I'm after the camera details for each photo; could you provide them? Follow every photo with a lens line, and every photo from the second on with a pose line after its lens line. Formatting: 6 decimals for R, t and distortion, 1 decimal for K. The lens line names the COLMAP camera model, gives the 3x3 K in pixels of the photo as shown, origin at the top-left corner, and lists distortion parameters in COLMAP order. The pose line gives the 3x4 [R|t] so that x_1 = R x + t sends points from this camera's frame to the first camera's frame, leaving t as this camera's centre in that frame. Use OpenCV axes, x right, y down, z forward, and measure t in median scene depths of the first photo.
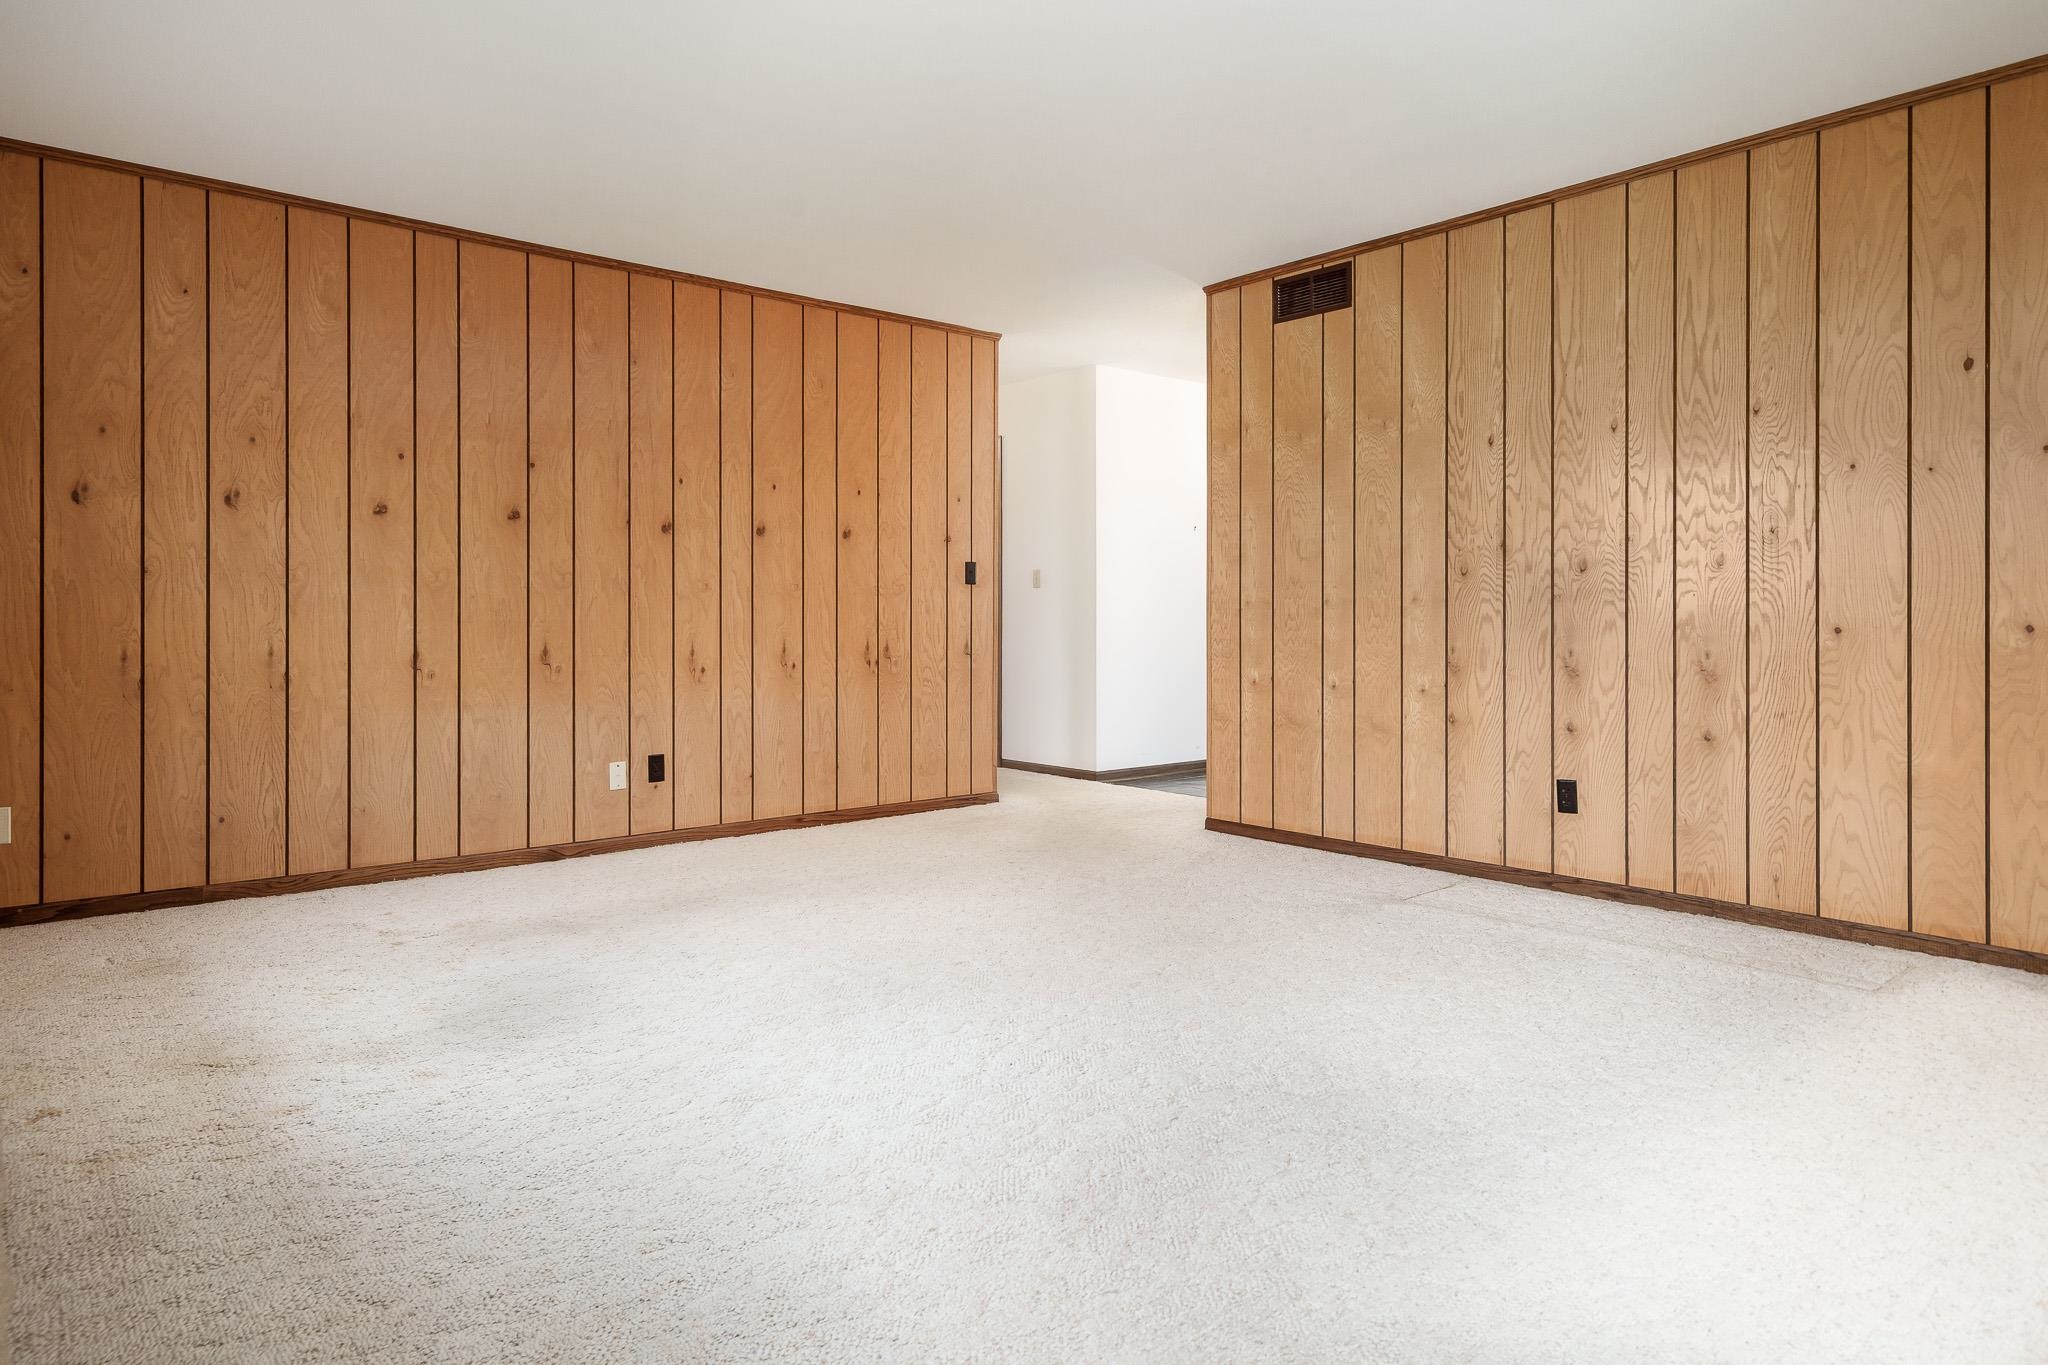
lens RADIAL K [[1195.4, 0, 1003.9], [0, 1195.4, 617.2], [0, 0, 1]] dist [0.005182, 0.004790]
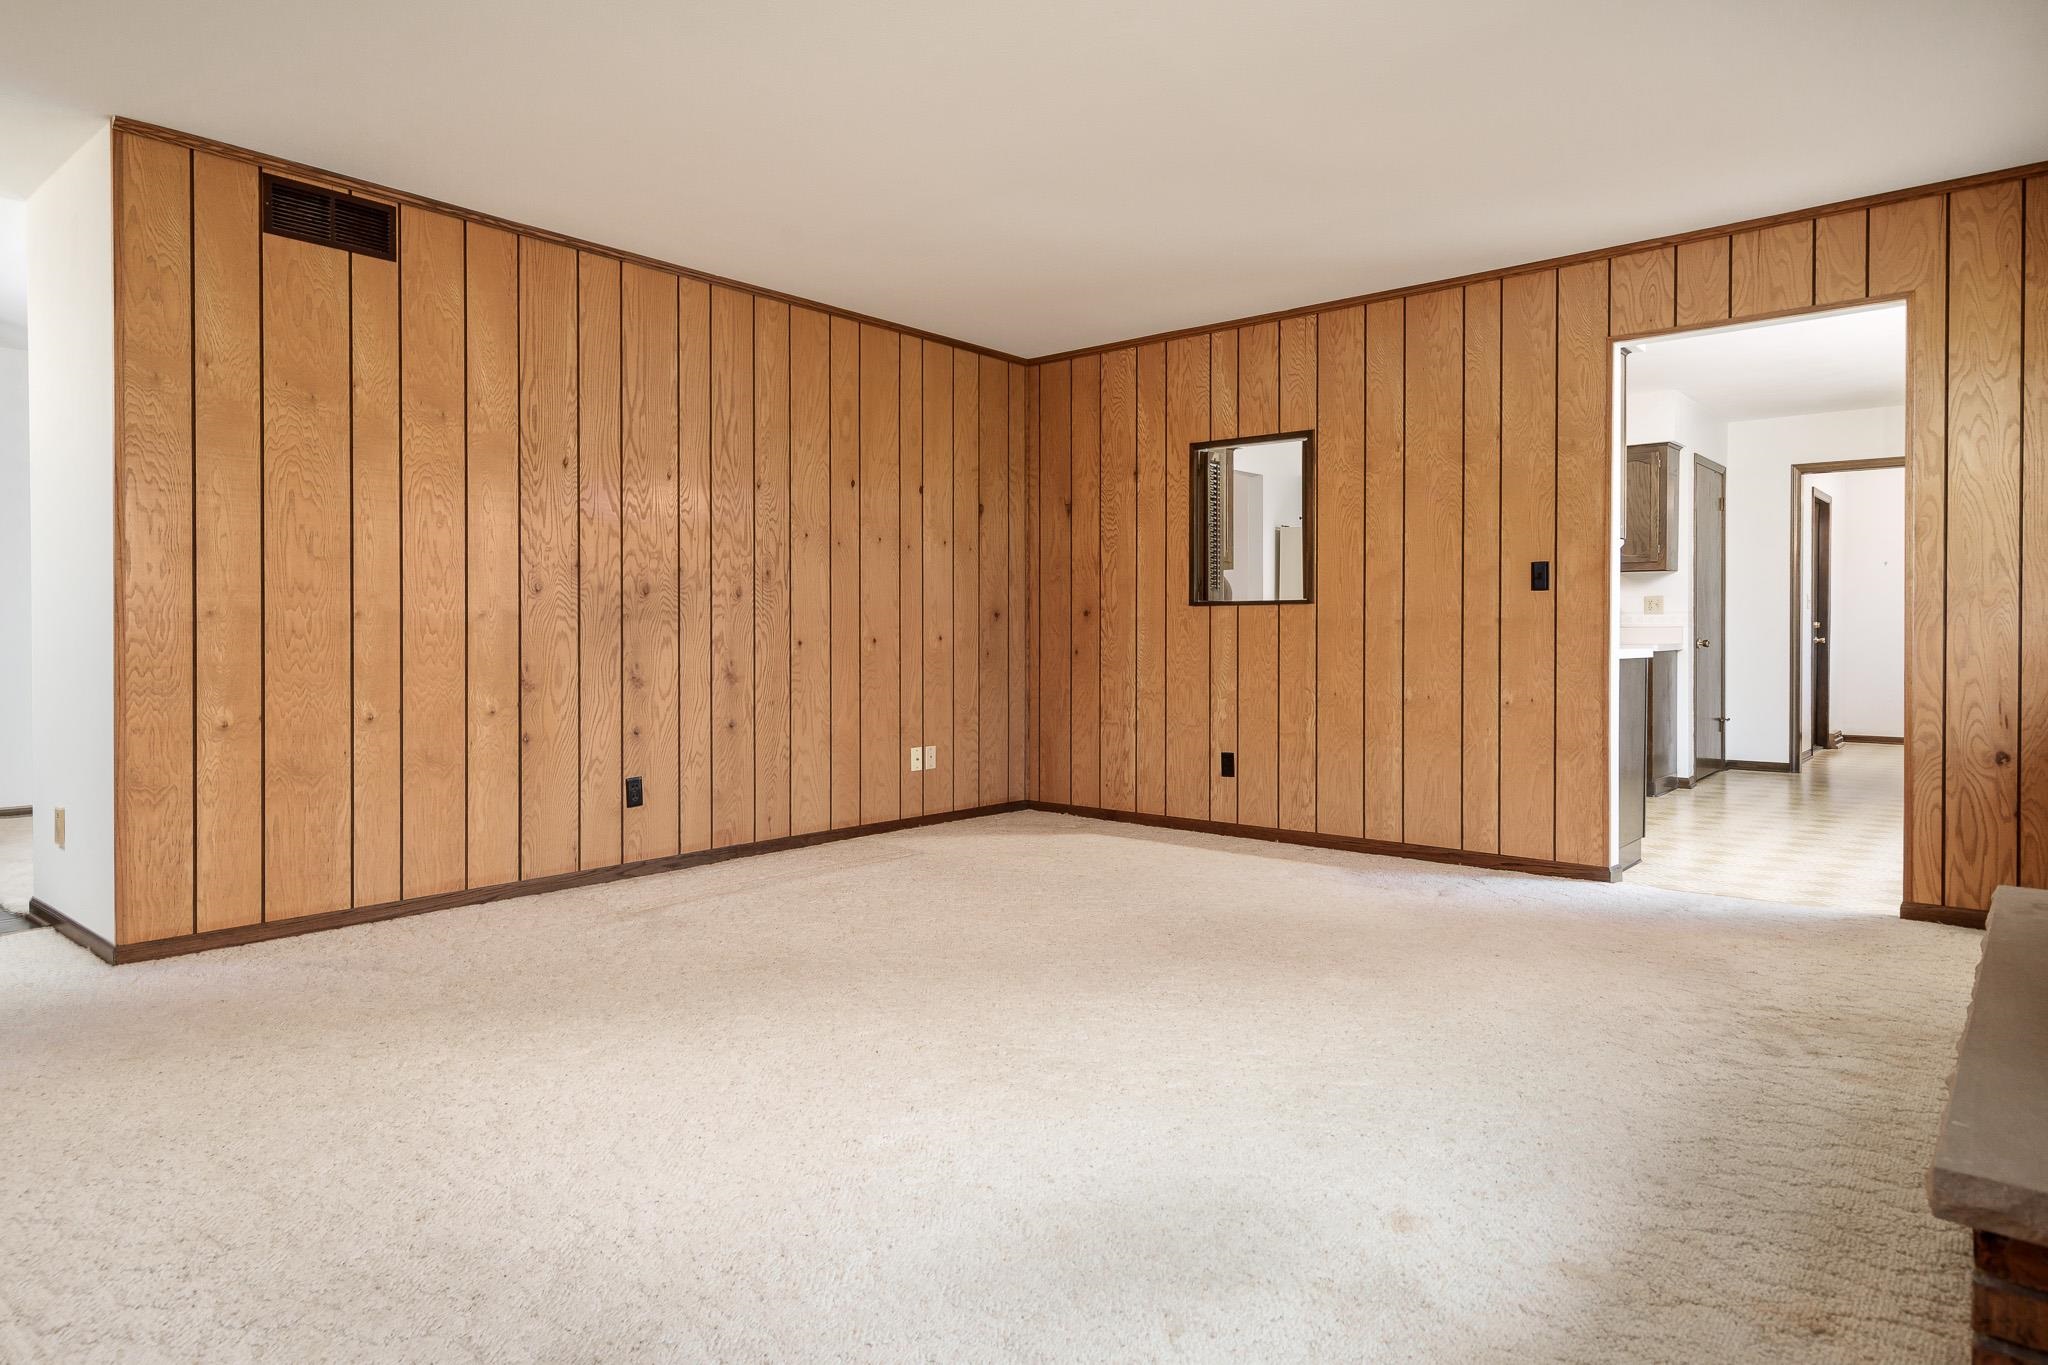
lens RADIAL K [[1195.4, 0, 1050.5], [0, 1195.4, 636.7], [0, 0, 1]] dist [0.005182, 0.004790]
pose [[-0.160568, -0.007238, 0.986998, -0.703207], [-0.005624, 0.999964, 0.006418, -0.007036], [-0.987009, -0.004520, -0.160603, 0.784776]]
